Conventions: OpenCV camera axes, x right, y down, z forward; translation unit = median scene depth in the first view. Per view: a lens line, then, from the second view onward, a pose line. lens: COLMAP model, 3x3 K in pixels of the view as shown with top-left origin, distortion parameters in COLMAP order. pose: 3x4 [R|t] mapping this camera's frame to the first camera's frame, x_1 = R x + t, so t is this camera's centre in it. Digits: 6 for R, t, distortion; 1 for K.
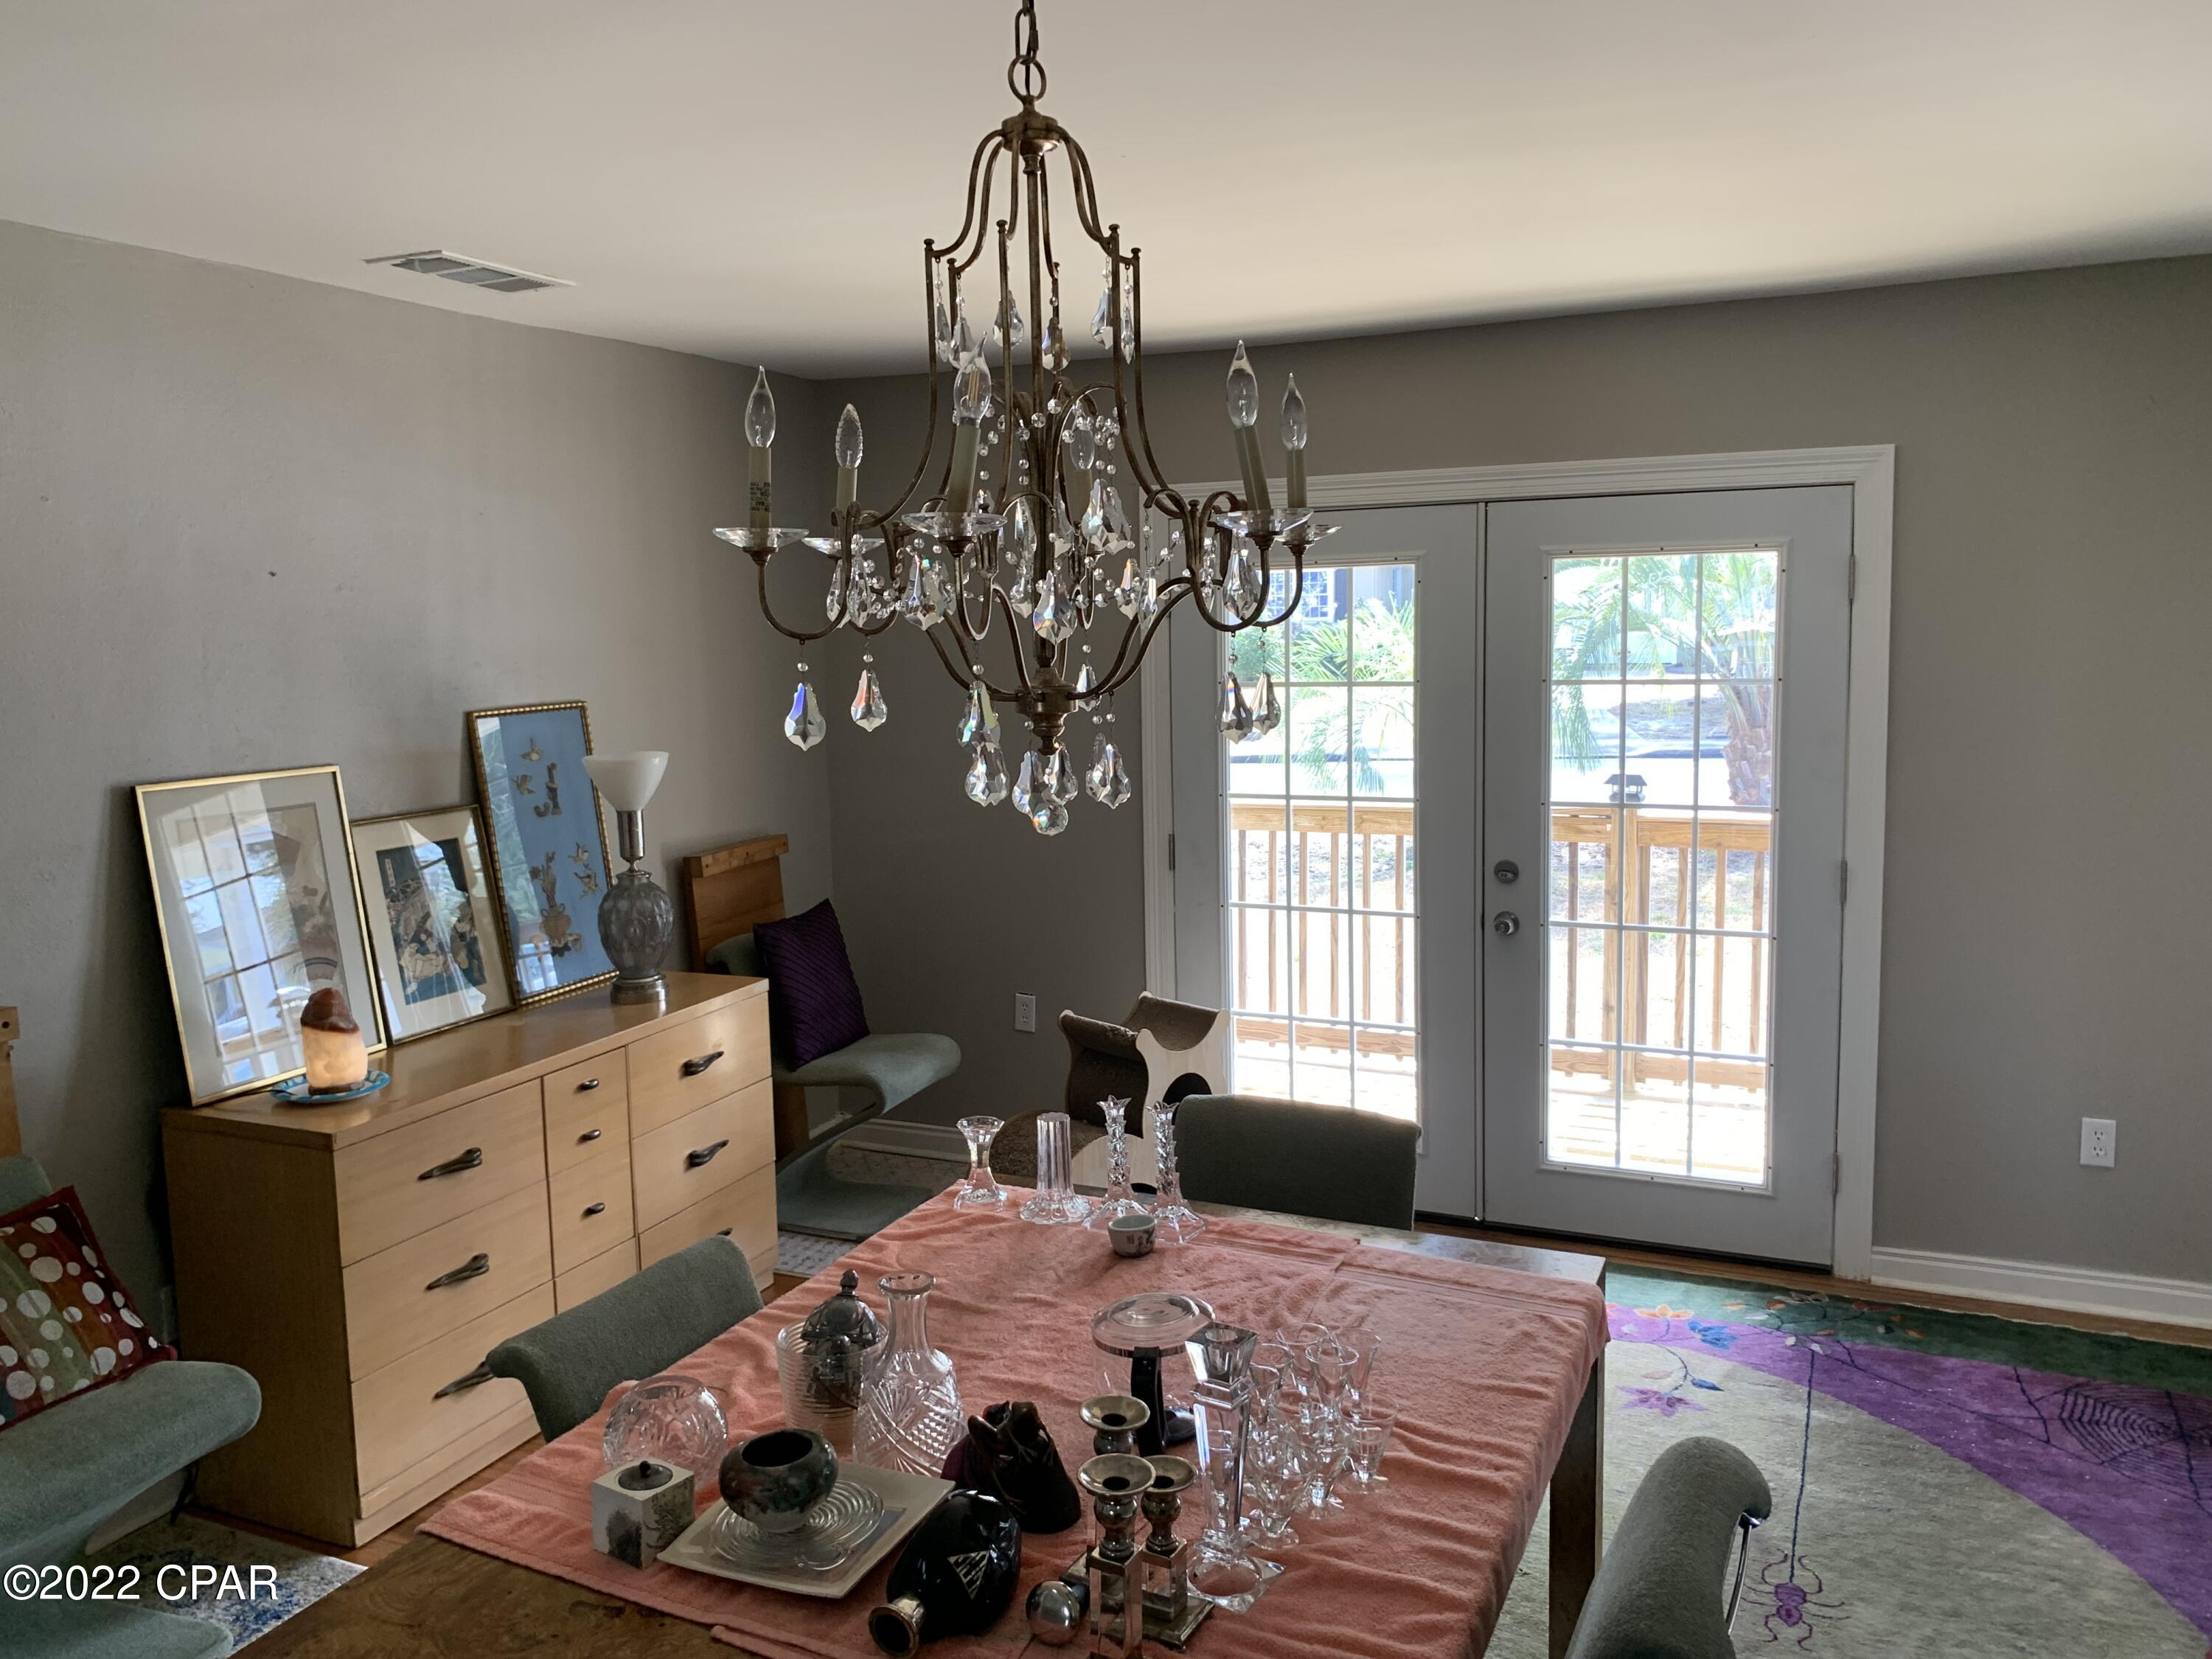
lens RADIAL K [[1690.1, 0, 1108.4], [0, 1690.1, 828.1], [0, 0, 1]] dist [0.032988, -0.003904]
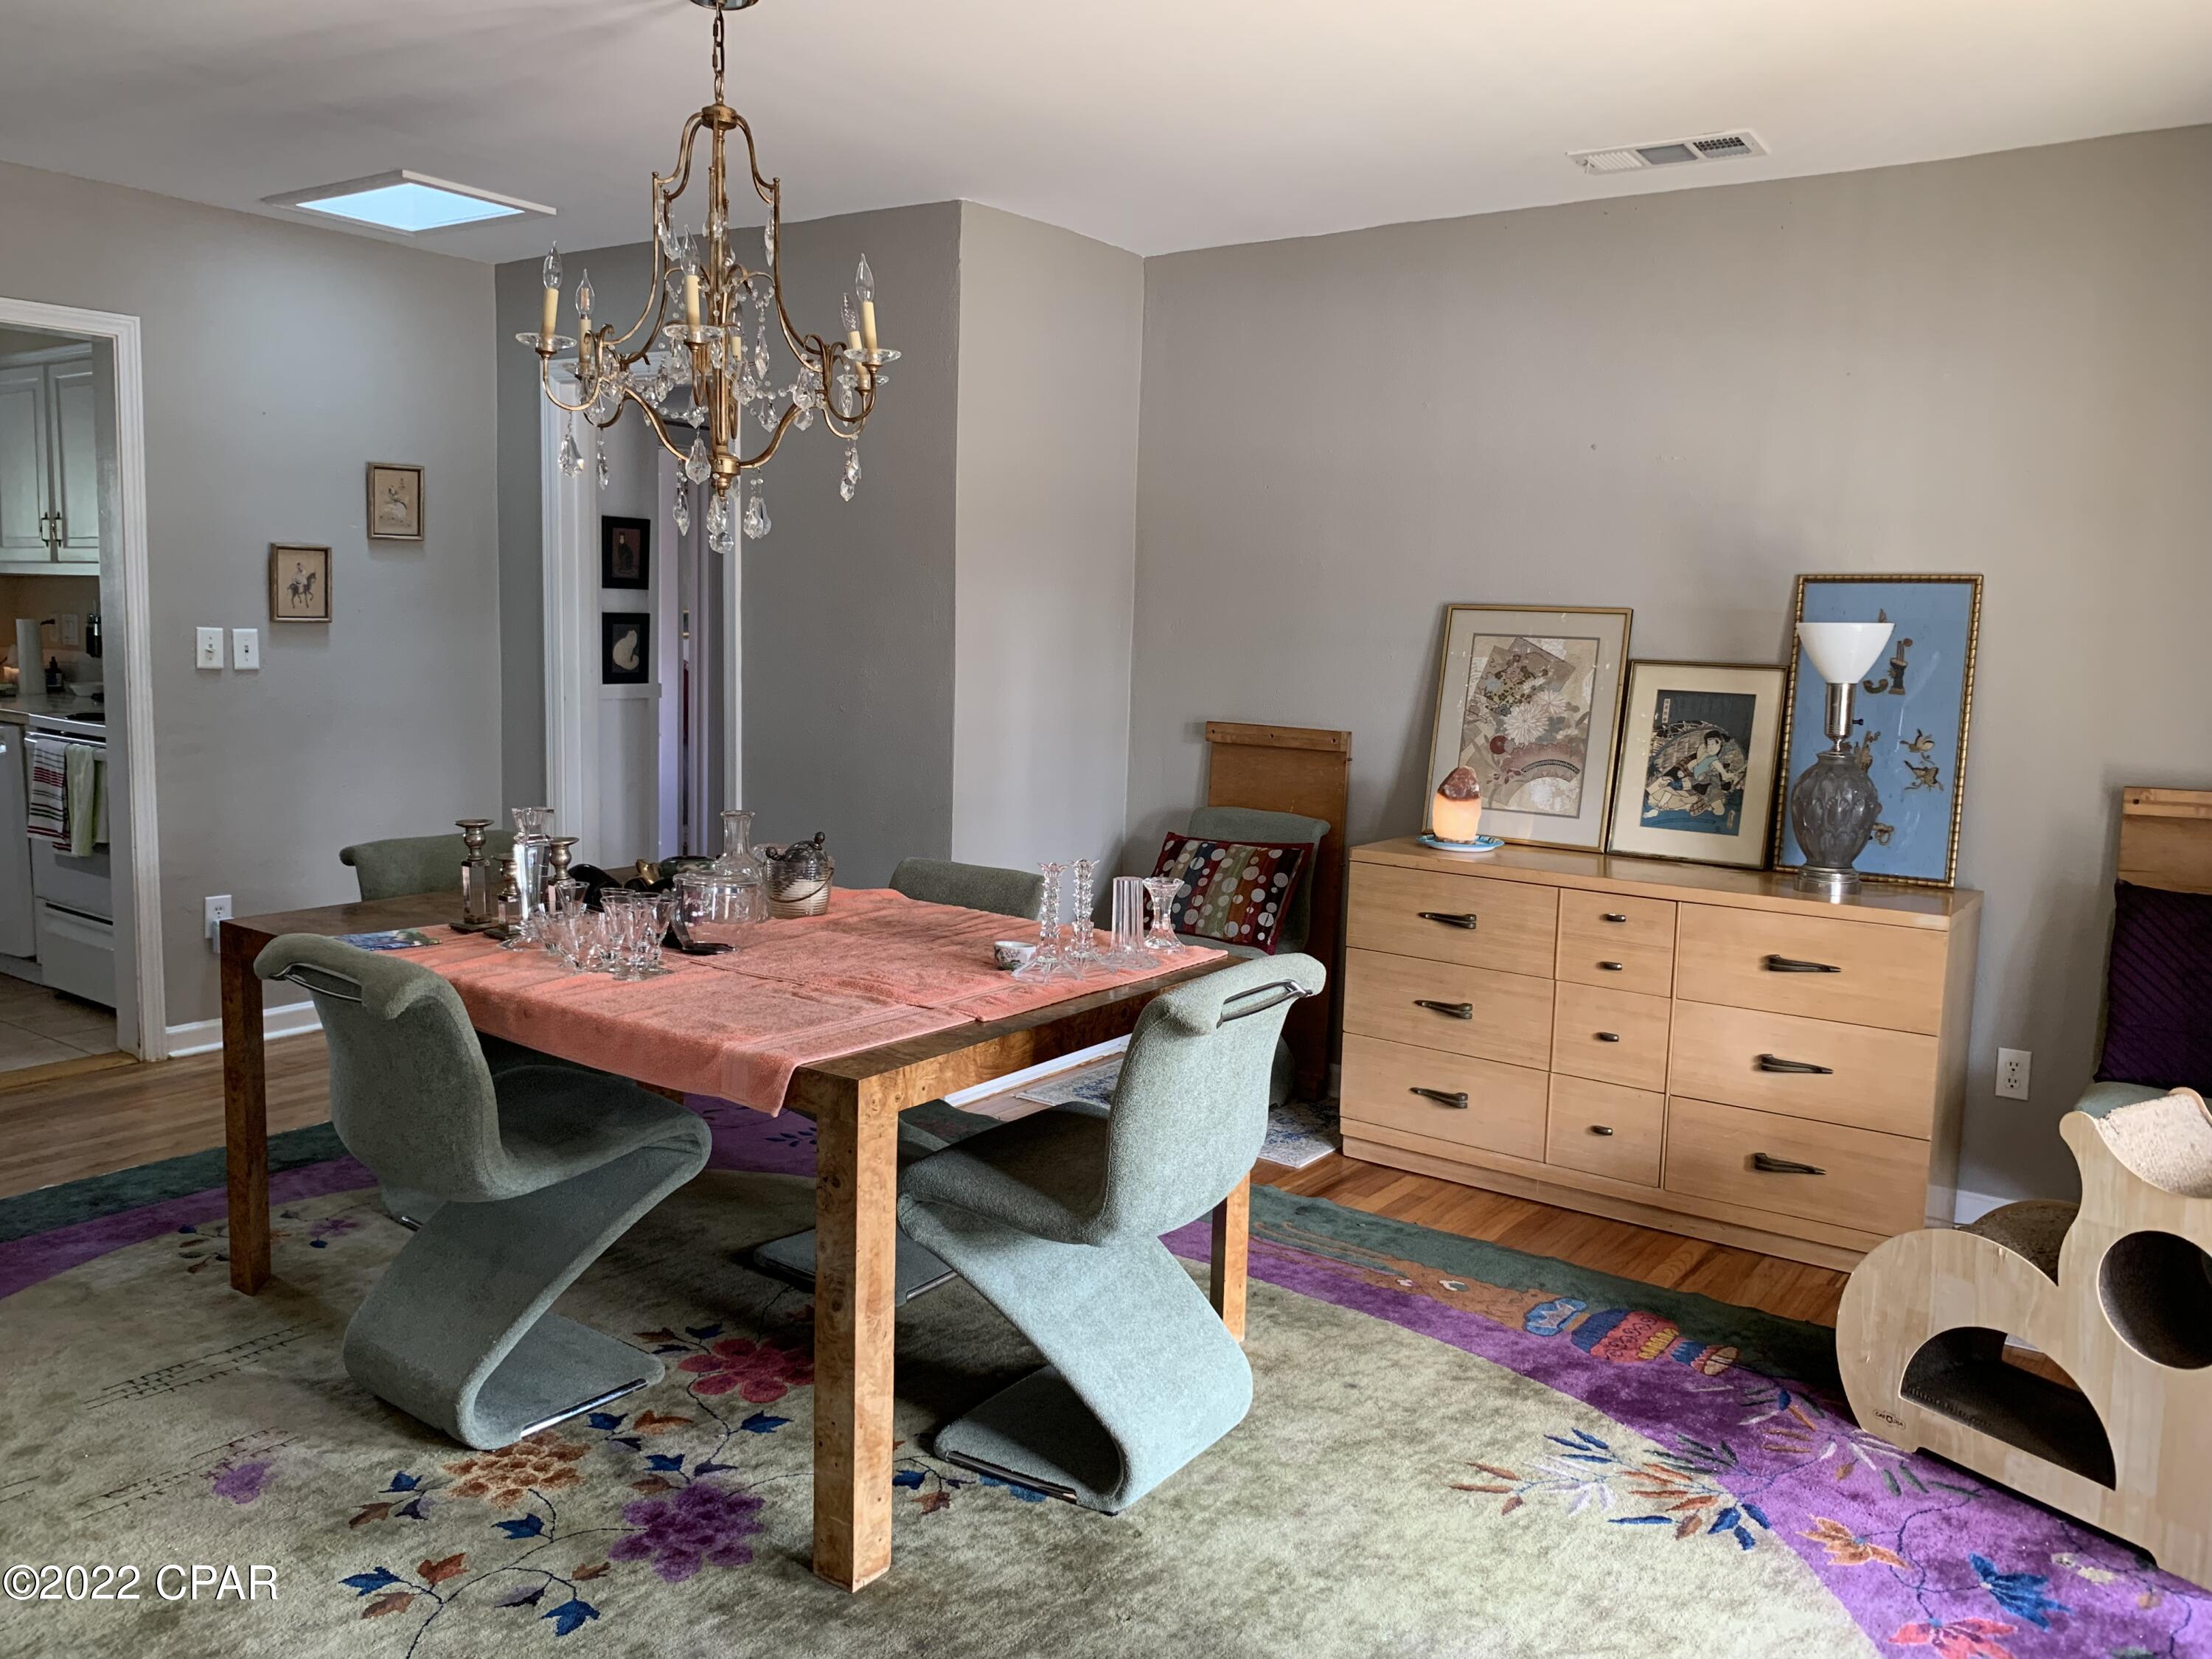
lens RADIAL K [[1690.1, 0, 1109.1], [0, 1690.1, 823.0], [0, 0, 1]] dist [0.032988, -0.003904]
pose [[-0.182085, 0.137351, -0.973643, 0.751089], [-0.152250, 0.974316, 0.165919, -0.031656], [0.971424, 0.178448, -0.156497, 0.832645]]
